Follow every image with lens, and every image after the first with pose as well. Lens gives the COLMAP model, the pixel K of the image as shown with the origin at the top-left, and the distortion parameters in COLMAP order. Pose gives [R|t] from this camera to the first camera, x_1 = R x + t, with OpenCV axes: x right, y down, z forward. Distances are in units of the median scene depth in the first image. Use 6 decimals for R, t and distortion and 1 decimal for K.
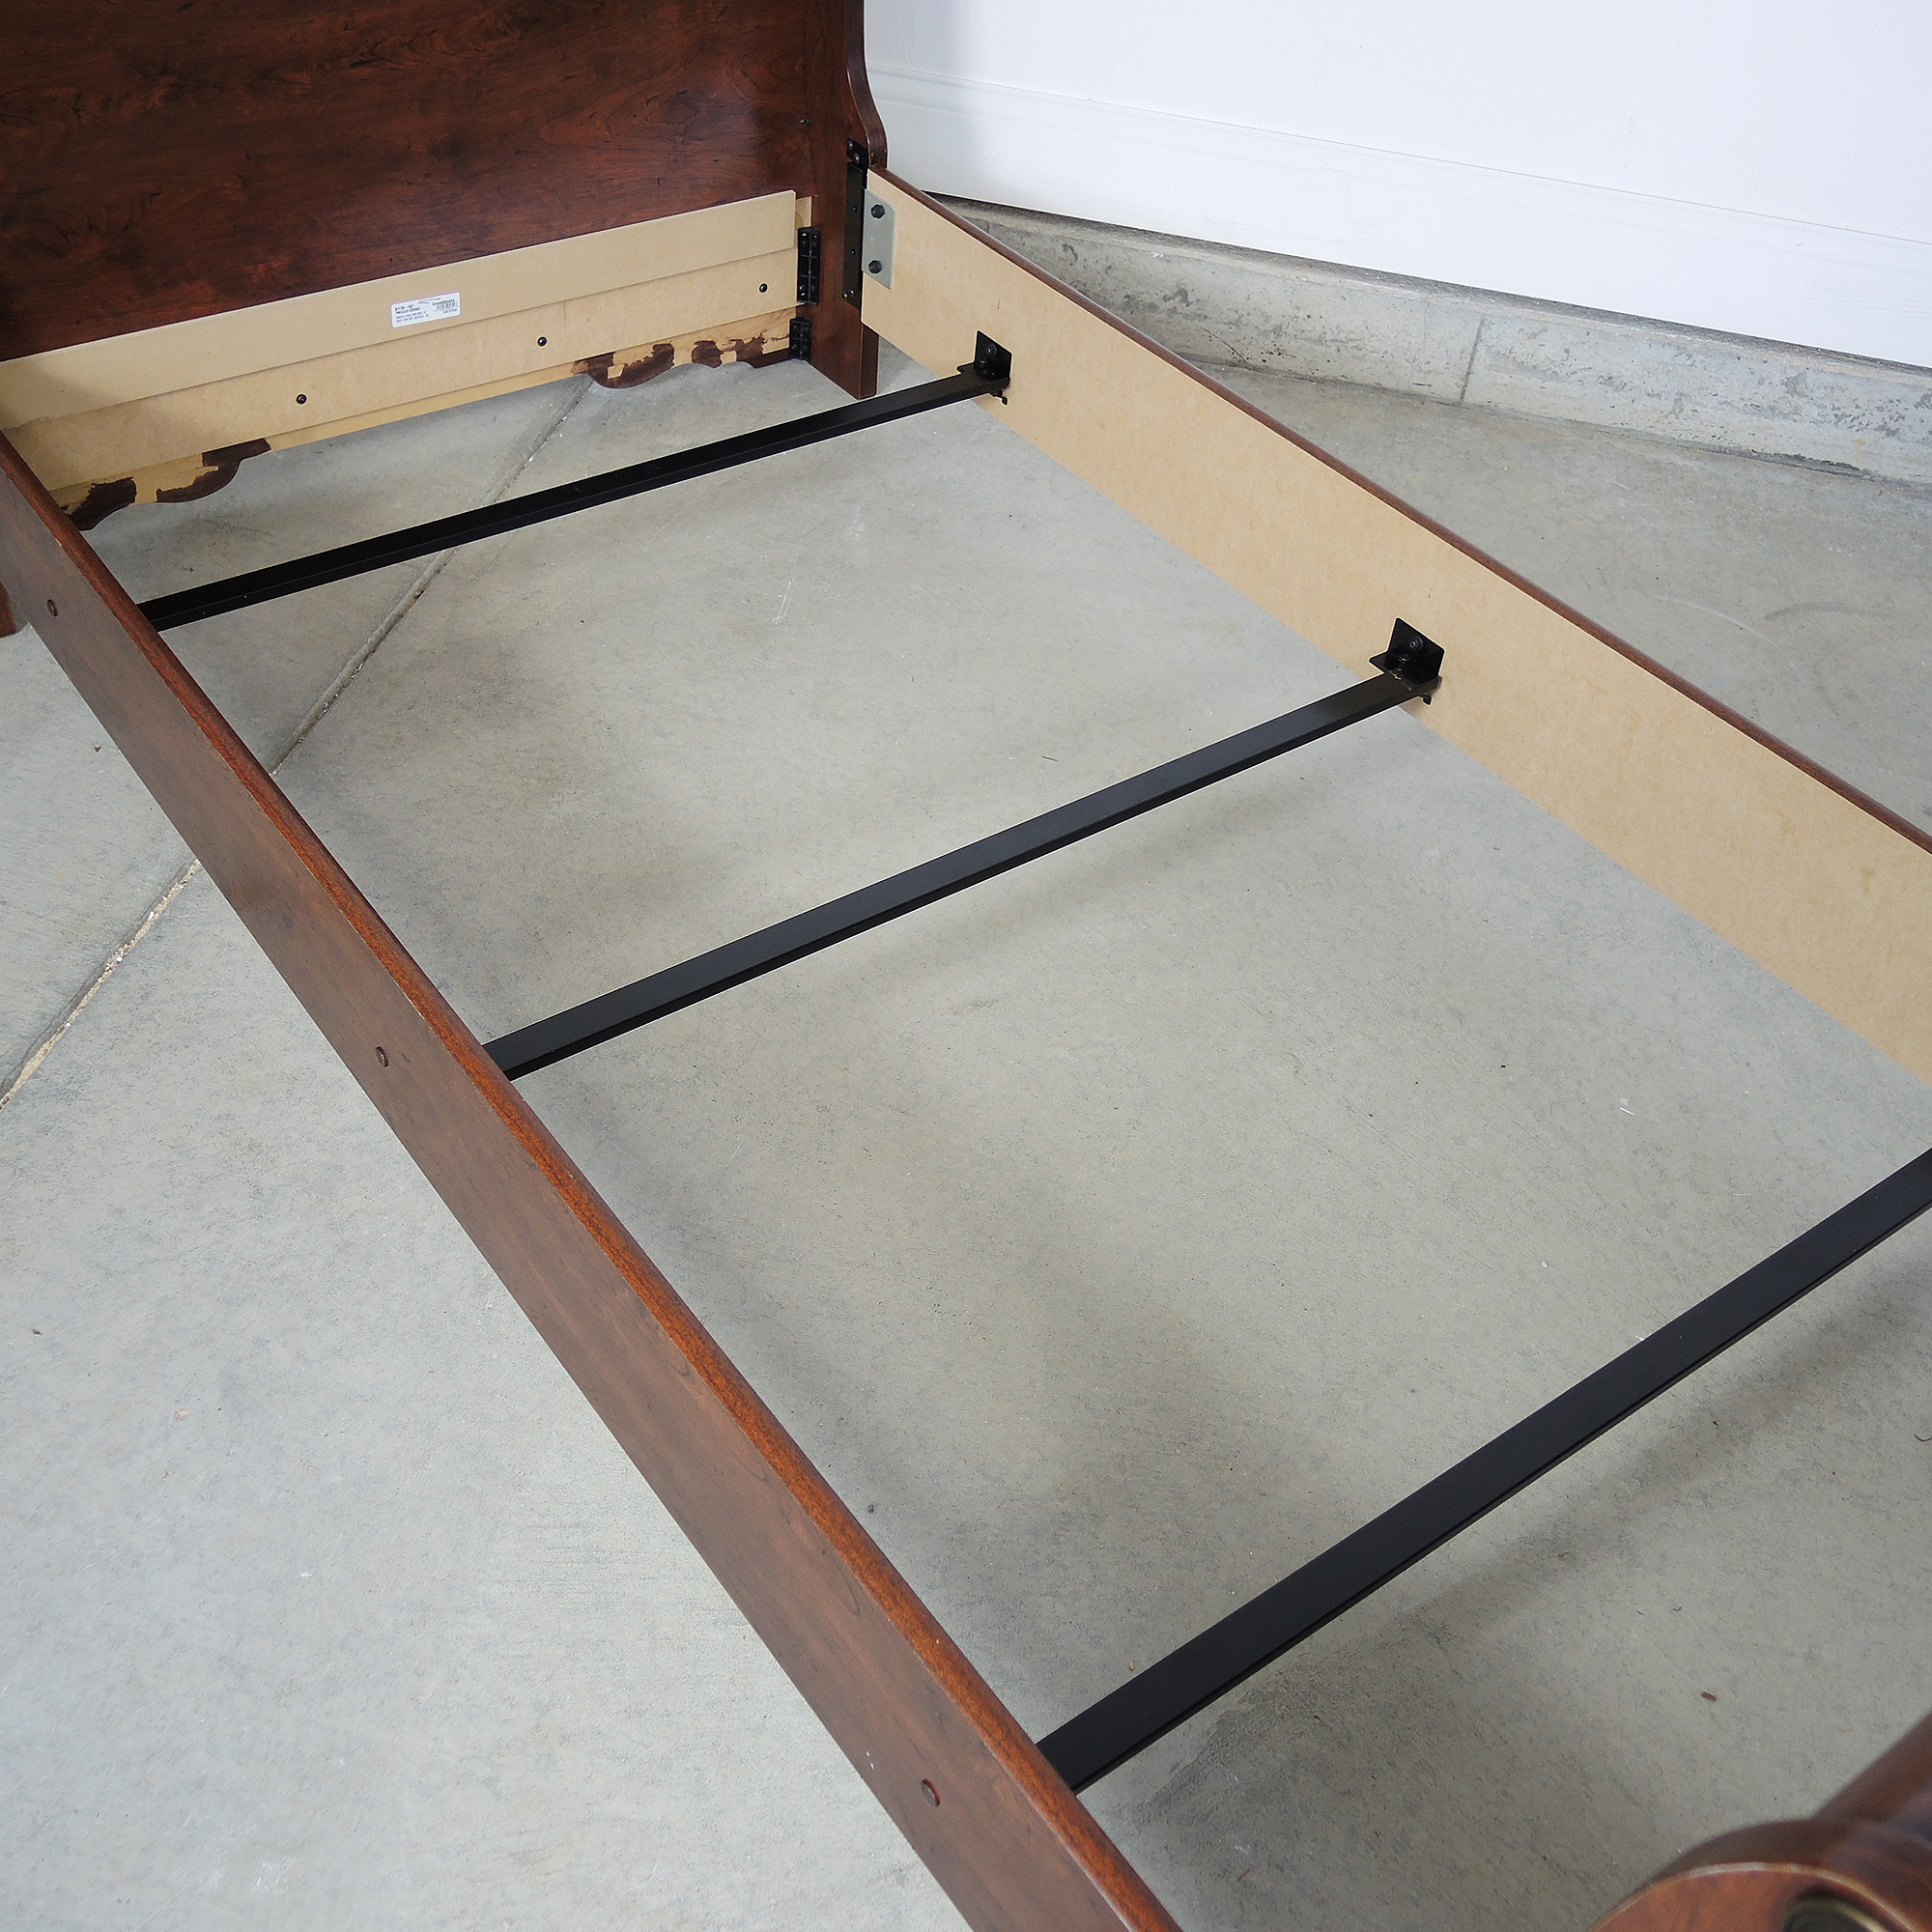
lens RADIAL K [[2145.0, 0, 966.0], [0, 2145.0, 966.0], [0, 0, 1]] dist [0.006010, -0.048816]
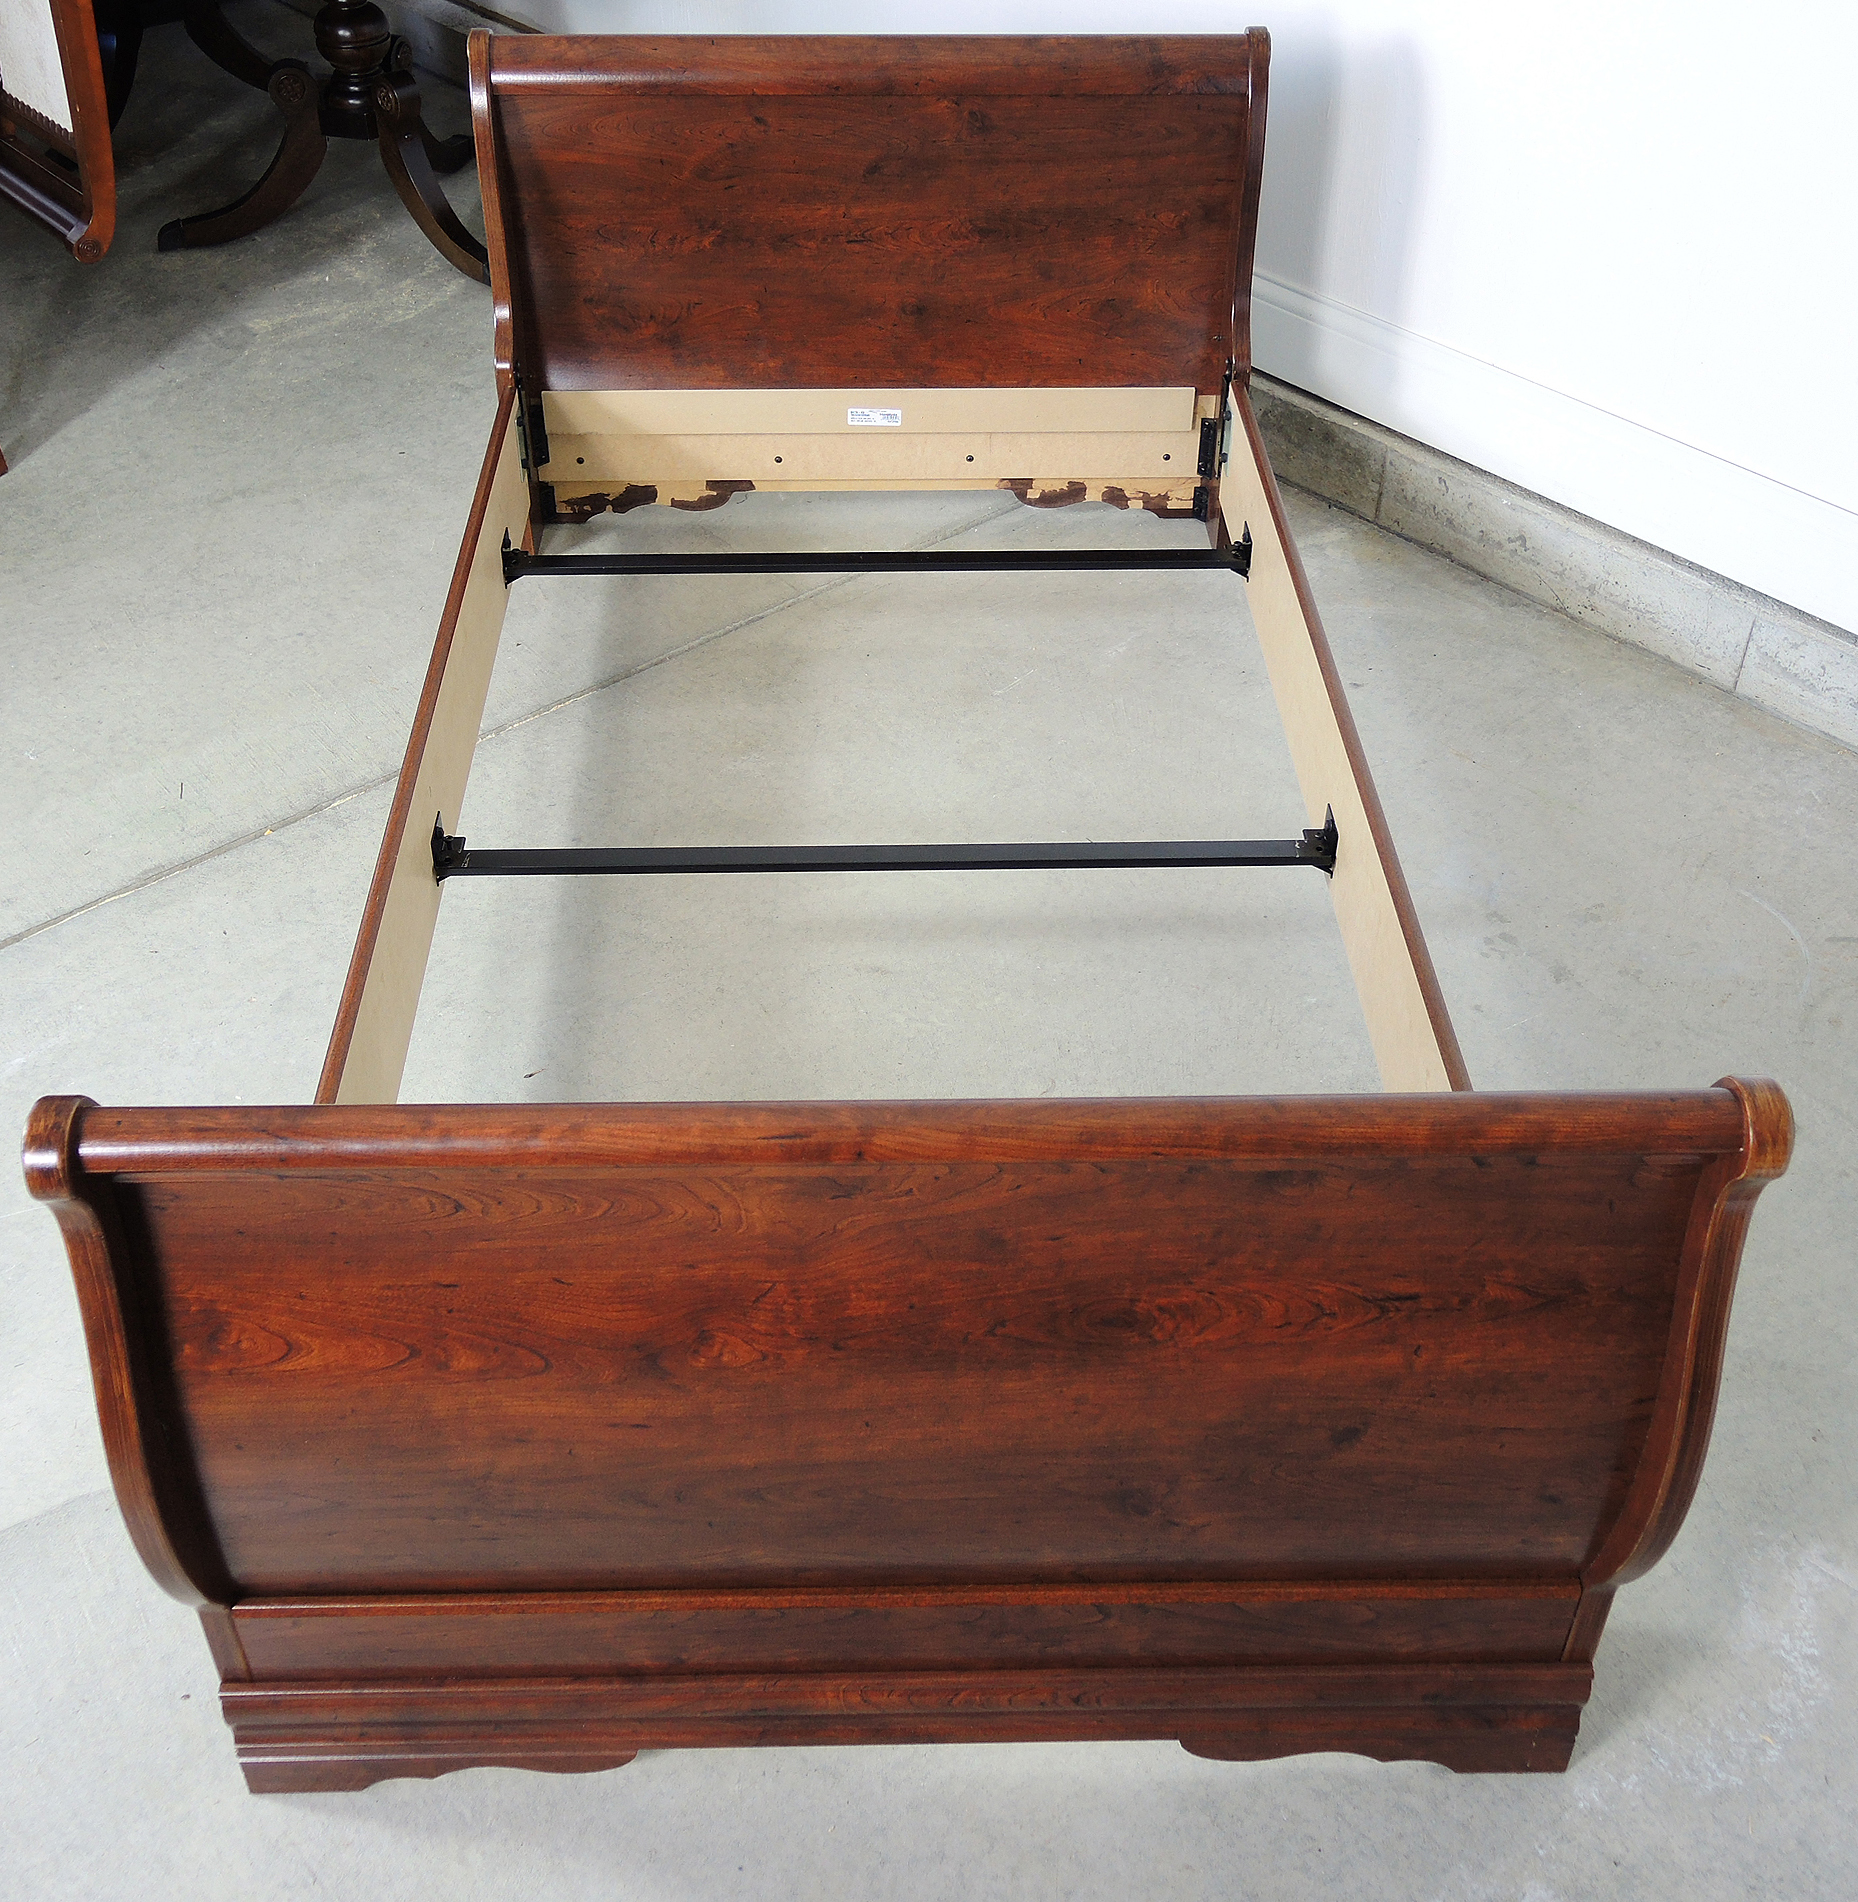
lens RADIAL K [[2257.7, 0, 919.6], [0, 2257.7, 906.2], [0, 0, 1]] dist [-0.019745, 0.021600]
pose [[0.815431, 0.301021, -0.494427, 0.546818], [-0.345591, 0.938384, 0.001351, -0.023676], [0.464369, 0.169768, 0.869218, -0.175027]]
